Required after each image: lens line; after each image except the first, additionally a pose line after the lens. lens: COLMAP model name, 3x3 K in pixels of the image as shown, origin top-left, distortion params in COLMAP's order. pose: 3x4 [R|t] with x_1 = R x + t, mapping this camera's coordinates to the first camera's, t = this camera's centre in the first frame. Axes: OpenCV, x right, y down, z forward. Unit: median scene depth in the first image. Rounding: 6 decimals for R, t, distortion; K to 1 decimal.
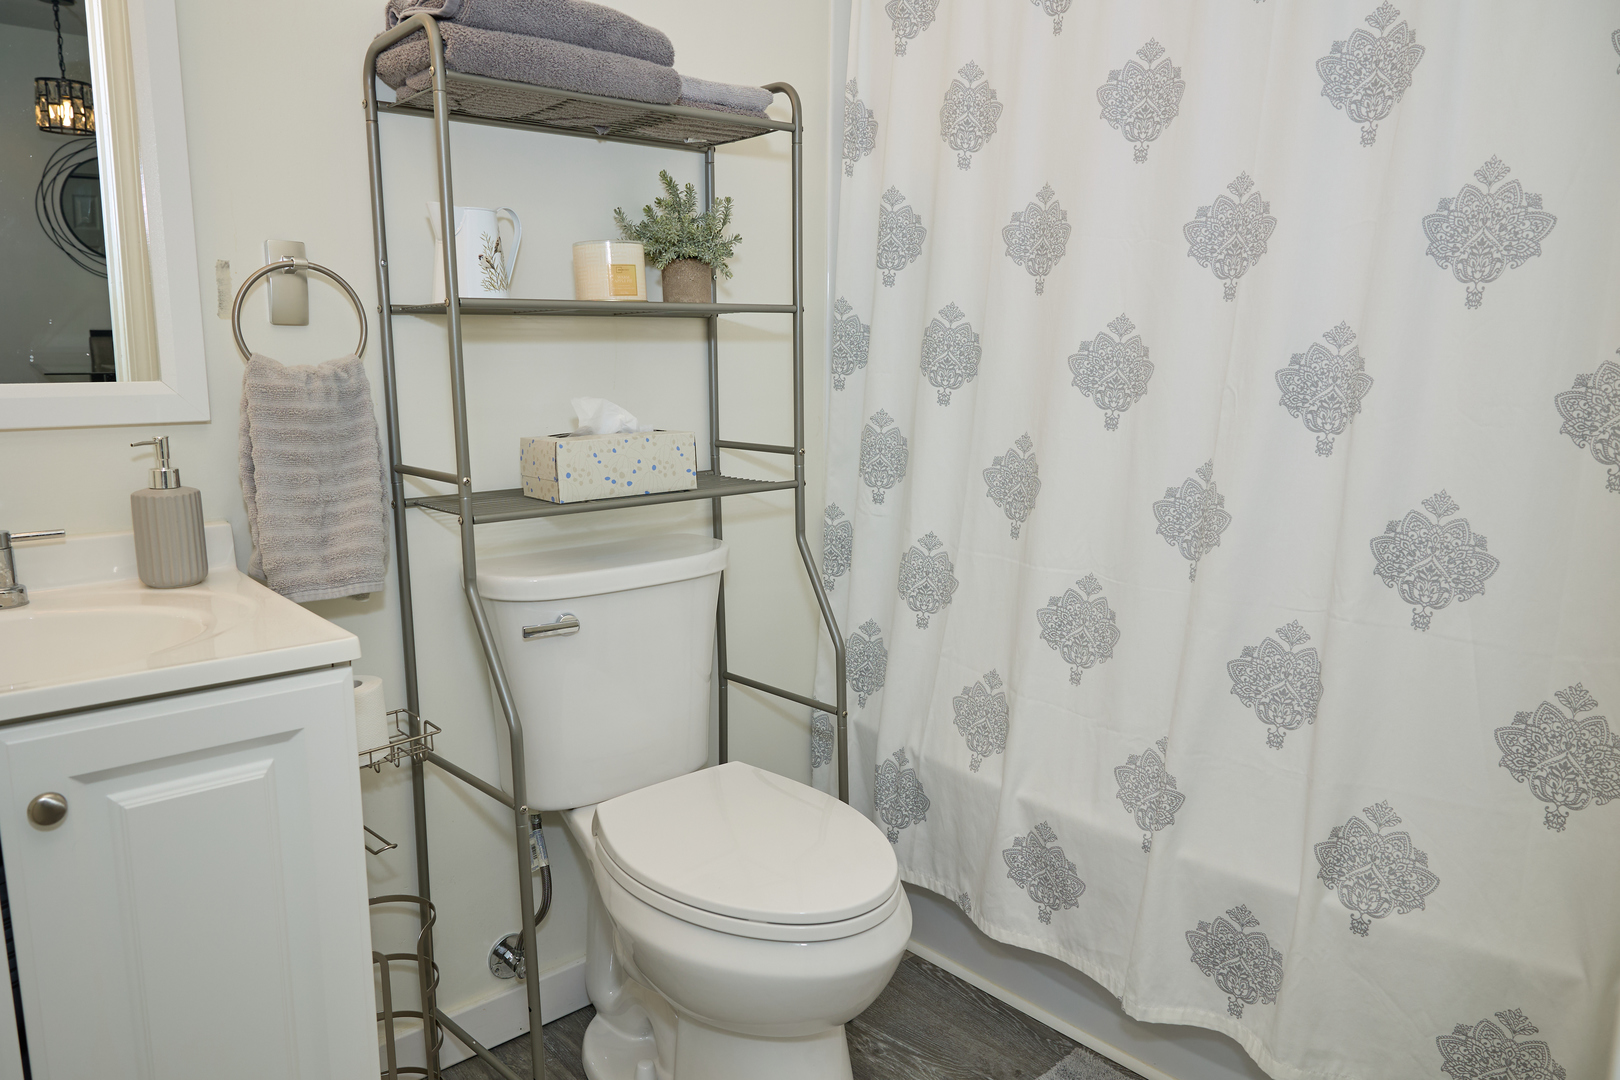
lens RADIAL K [[1123.0, 0, 810.0], [0, 1123.0, 540.0], [0, 0, 1]] dist [-0.001491, -0.000247]
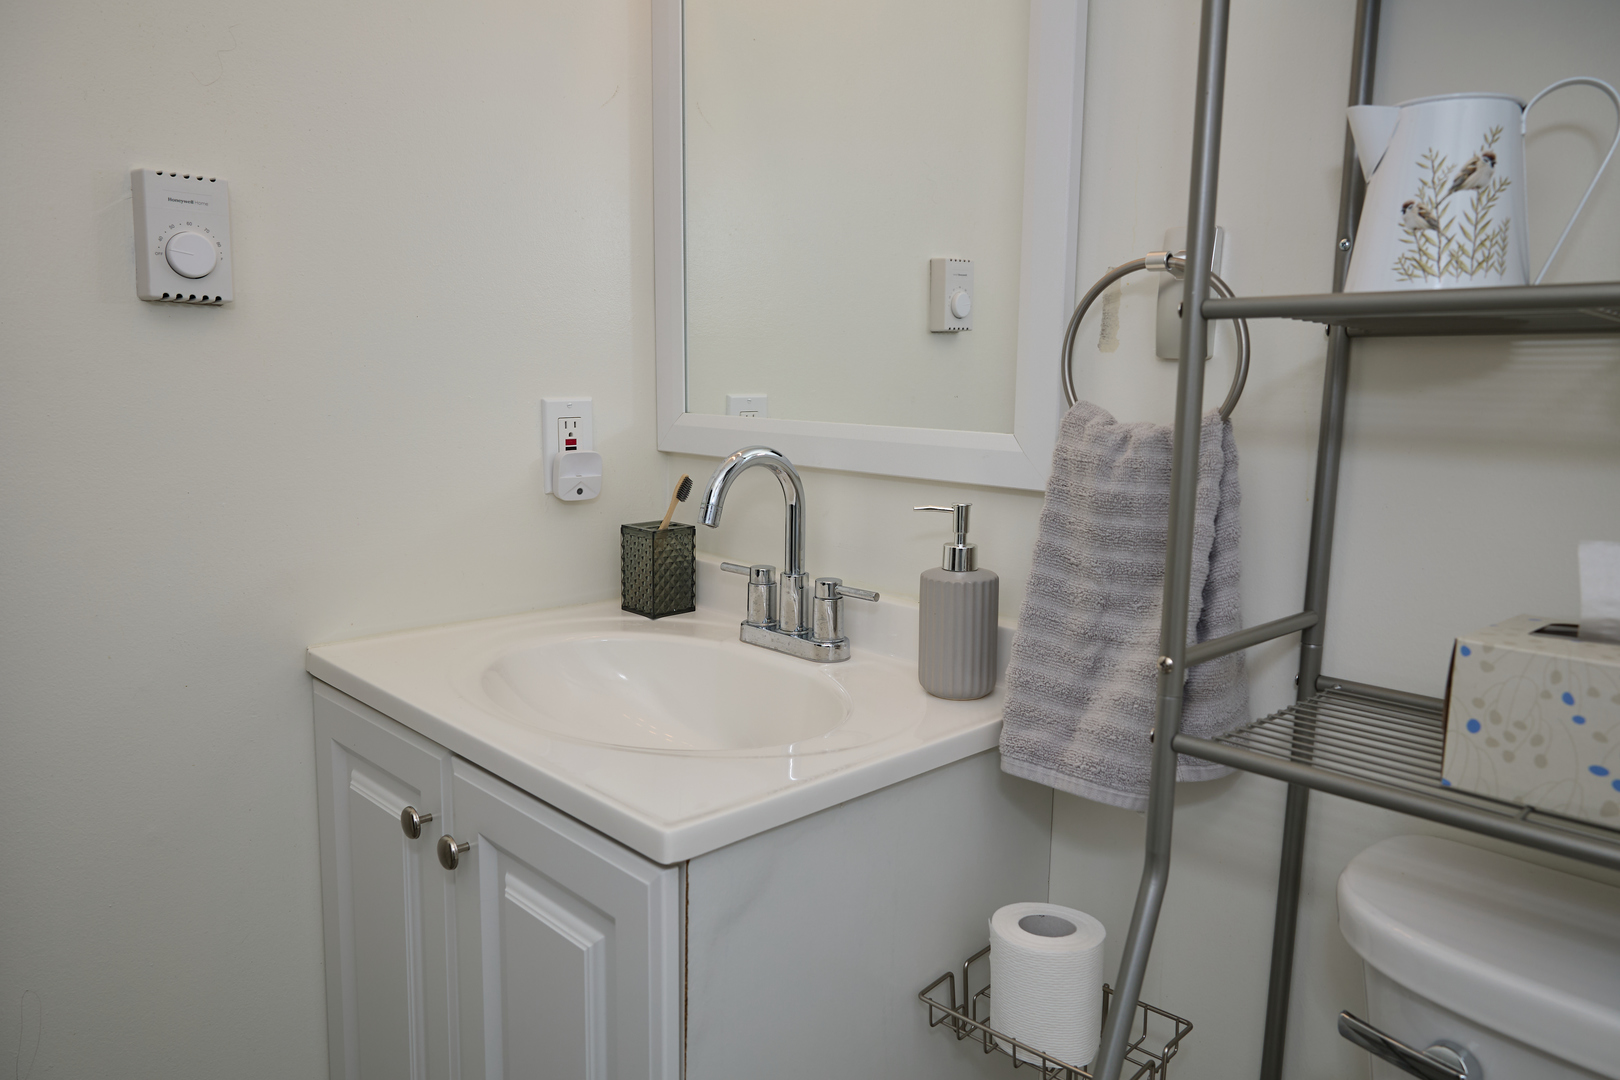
lens RADIAL K [[1123.0, 0, 810.0], [0, 1123.0, 540.0], [0, 0, 1]] dist [-0.001491, -0.000247]
pose [[0.064421, 0.147334, -0.986987, 0.159667], [-0.190892, 0.972597, 0.132726, -0.133634], [0.979495, 0.179857, 0.090781, 0.739215]]
